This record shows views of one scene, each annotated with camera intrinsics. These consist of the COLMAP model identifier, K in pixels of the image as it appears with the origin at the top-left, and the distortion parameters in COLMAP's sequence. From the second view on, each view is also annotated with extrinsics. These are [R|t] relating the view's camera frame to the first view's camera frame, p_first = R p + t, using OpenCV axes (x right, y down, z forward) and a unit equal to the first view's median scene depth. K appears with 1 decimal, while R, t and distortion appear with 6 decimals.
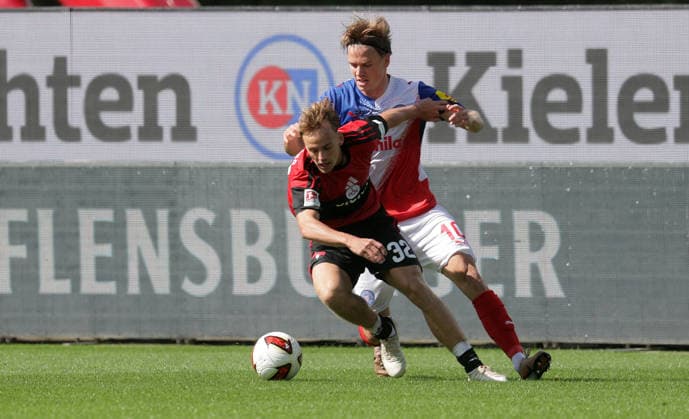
lens RADIAL K [[280.0, 0, 344.5], [0, 280.0, 209.5], [0, 0, 1]] dist [0.001735, 0.000059]
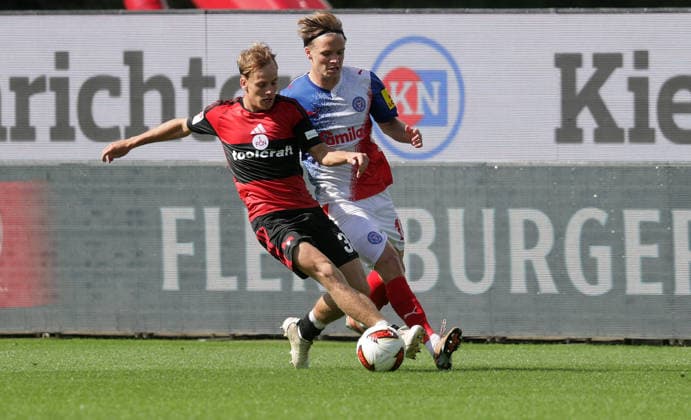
lens RADIAL K [[273.3, 0, 344.7], [0, 273.3, 208.1], [0, 0, 1]] dist [0.000691, 0.000259]
pose [[0.999999, 0.001352, -0.001006, -0.469864], [-0.001350, 0.999998, 0.001538, -0.001713], [0.001008, -0.001536, 0.999998, 0.006369]]
